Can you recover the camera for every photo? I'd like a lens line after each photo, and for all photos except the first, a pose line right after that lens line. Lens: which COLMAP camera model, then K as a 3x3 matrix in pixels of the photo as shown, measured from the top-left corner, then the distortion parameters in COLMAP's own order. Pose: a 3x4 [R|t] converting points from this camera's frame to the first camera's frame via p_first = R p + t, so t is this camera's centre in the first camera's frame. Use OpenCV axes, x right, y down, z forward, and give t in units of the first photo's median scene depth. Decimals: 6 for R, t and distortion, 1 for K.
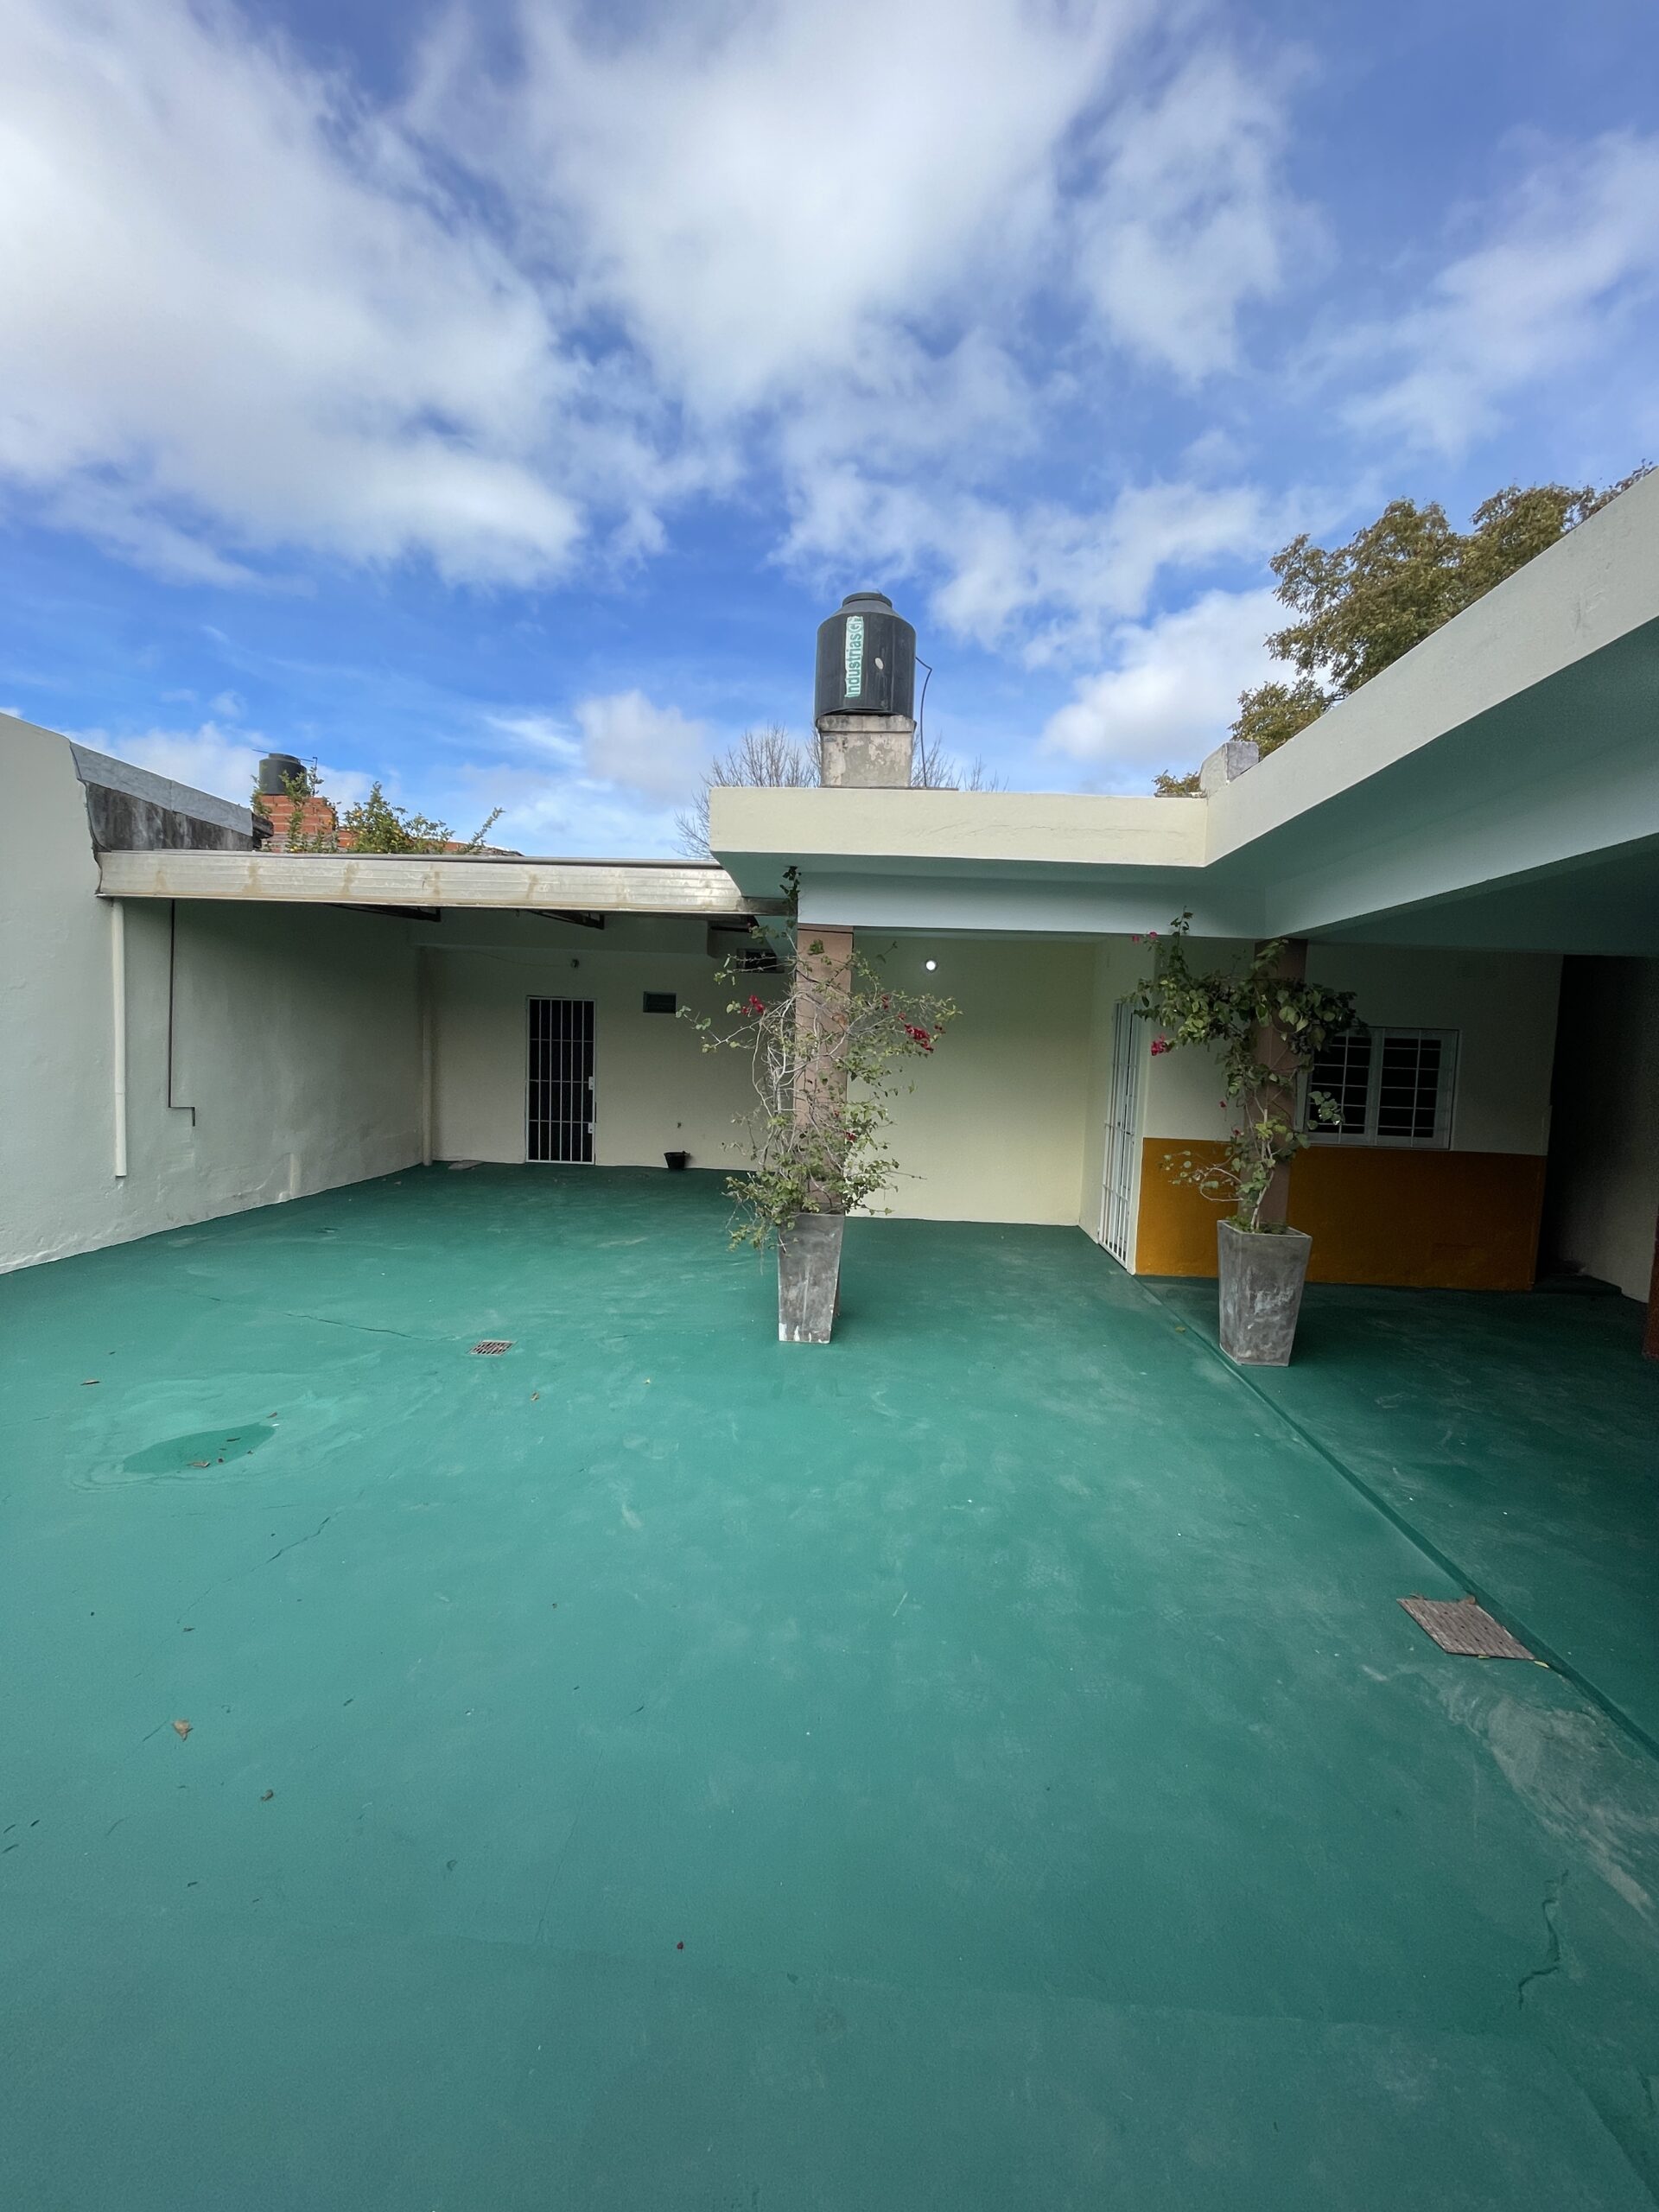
lens RADIAL K [[889.6, 0, 832.1], [0, 889.6, 1107.0], [0, 0, 1]] dist [-0.002124, -0.000529]
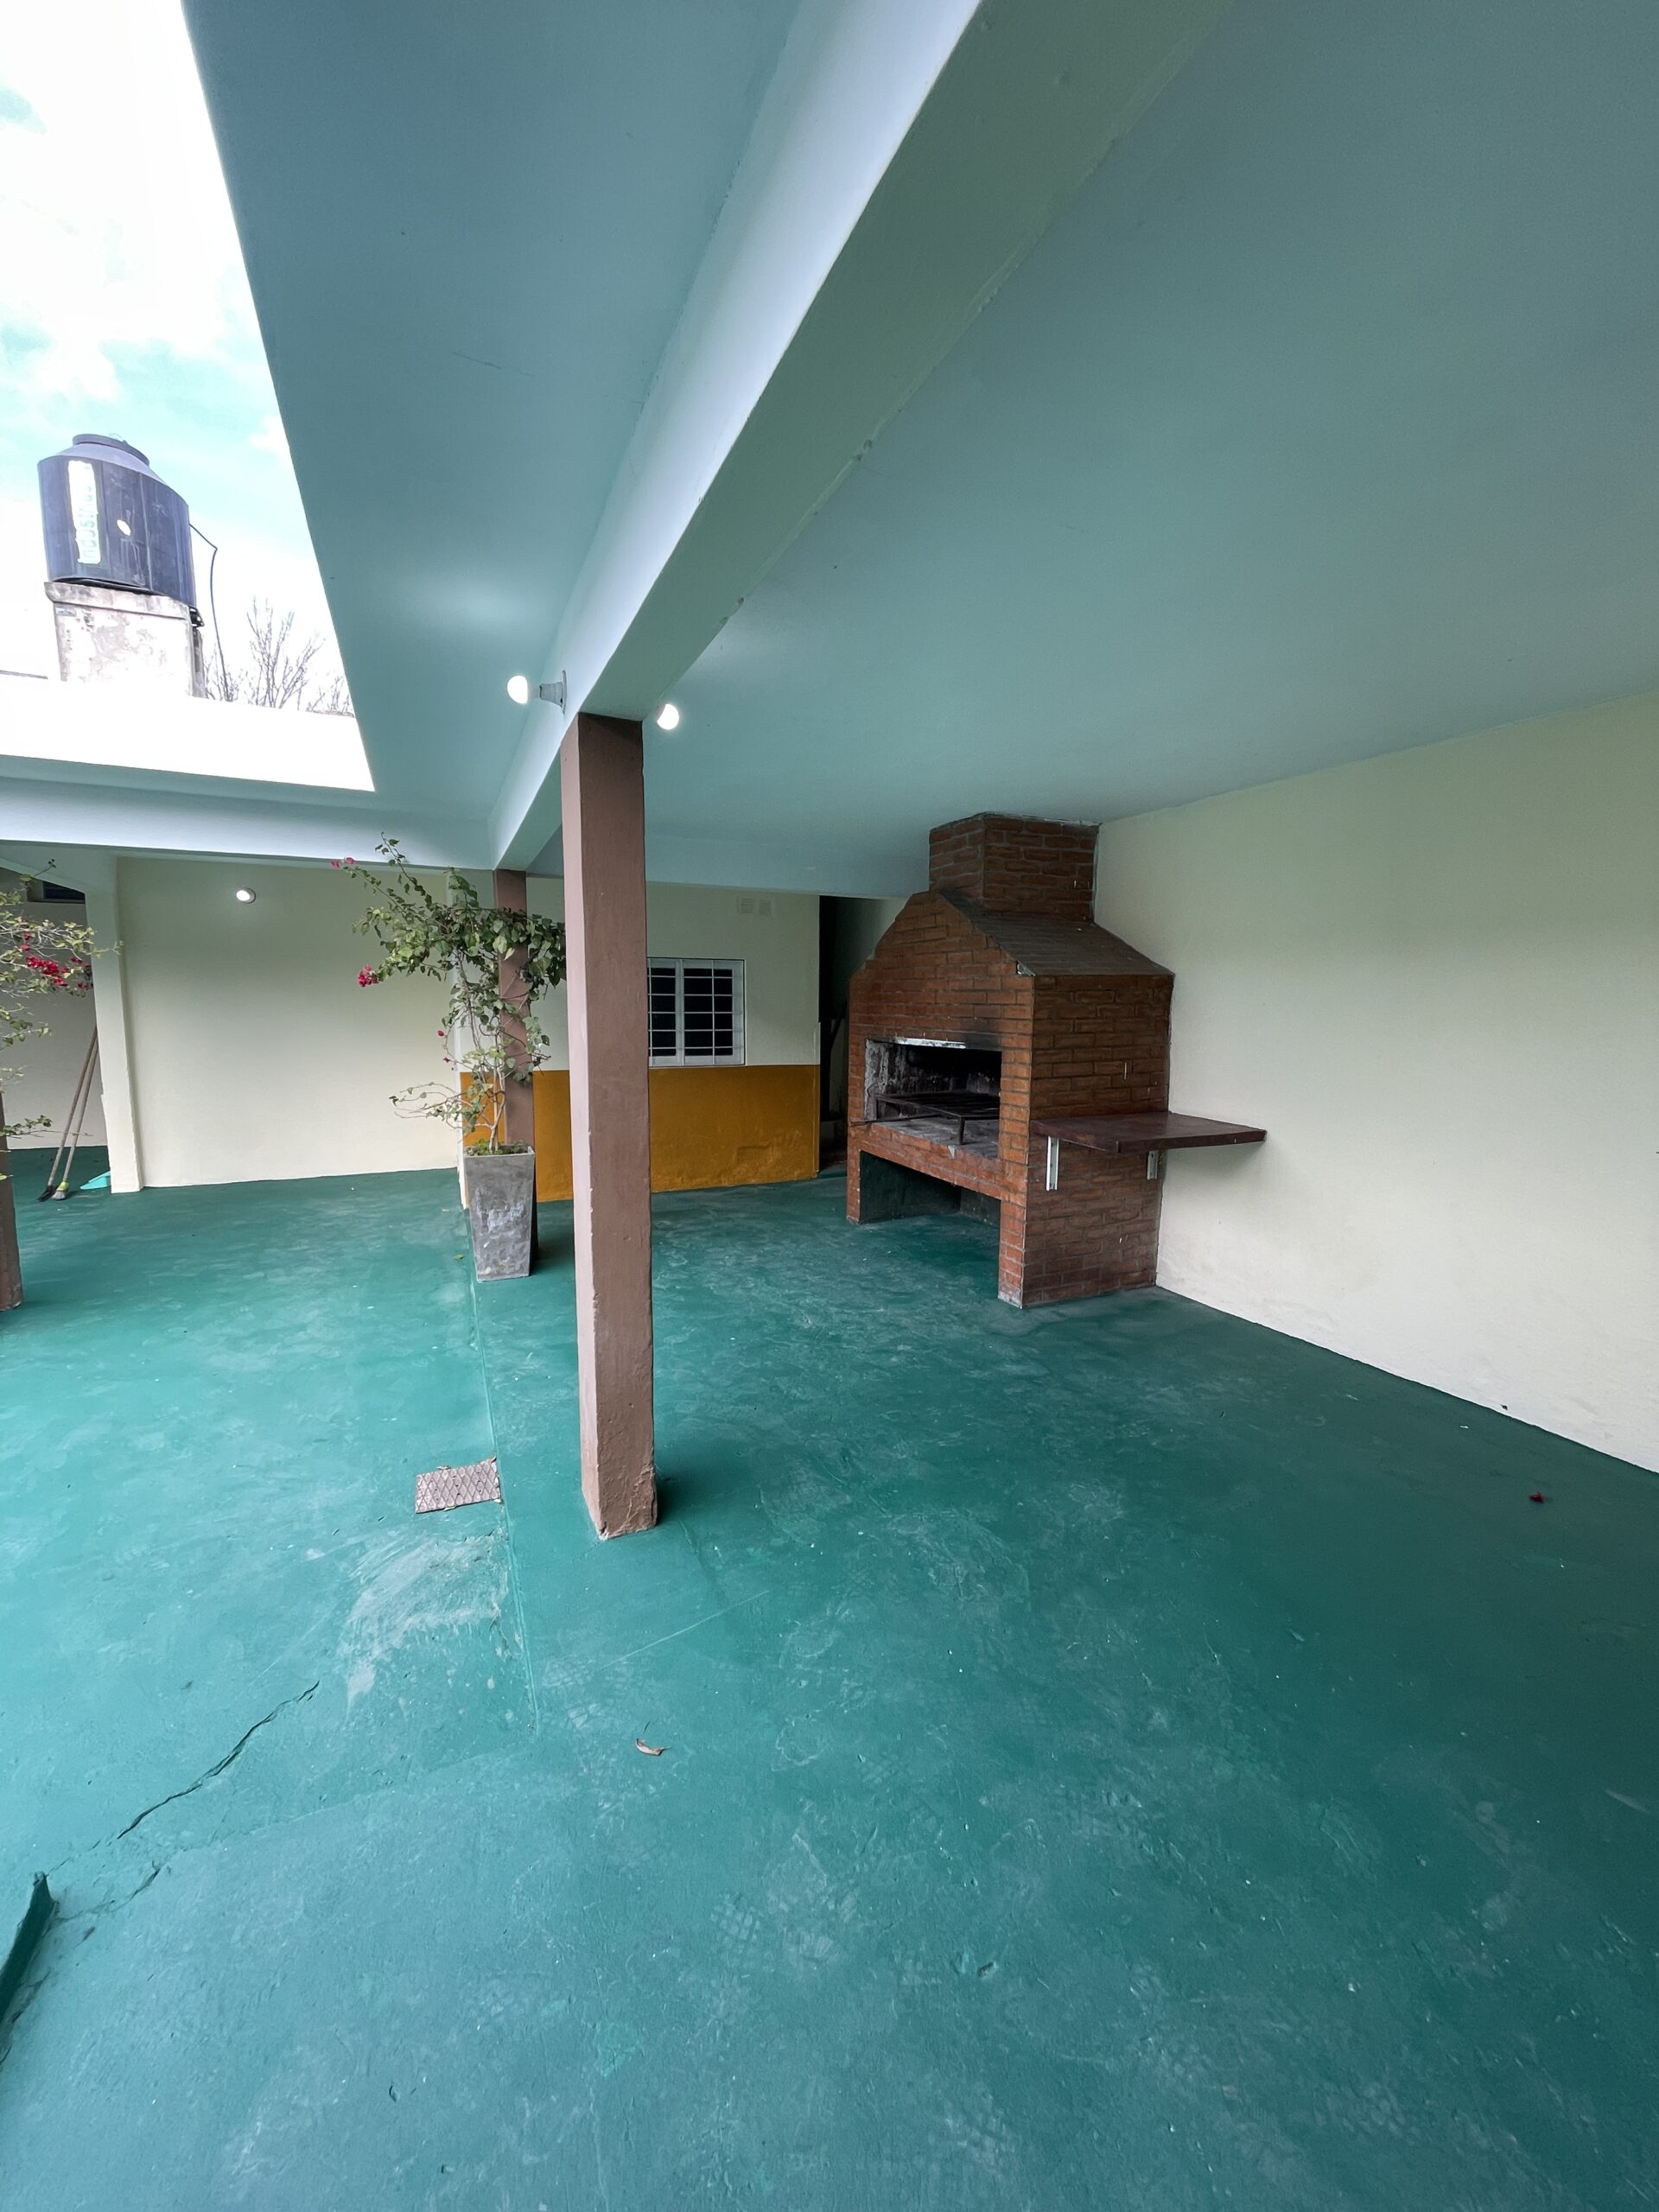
lens RADIAL K [[889.6, 0, 833.2], [0, 889.6, 1106.0], [0, 0, 1]] dist [-0.002124, -0.000529]
pose [[0.889793, -0.084400, 0.448491, 0.335304], [0.056709, 0.995581, 0.074846, 0.025955], [-0.452827, -0.041164, 0.890648, -0.097544]]
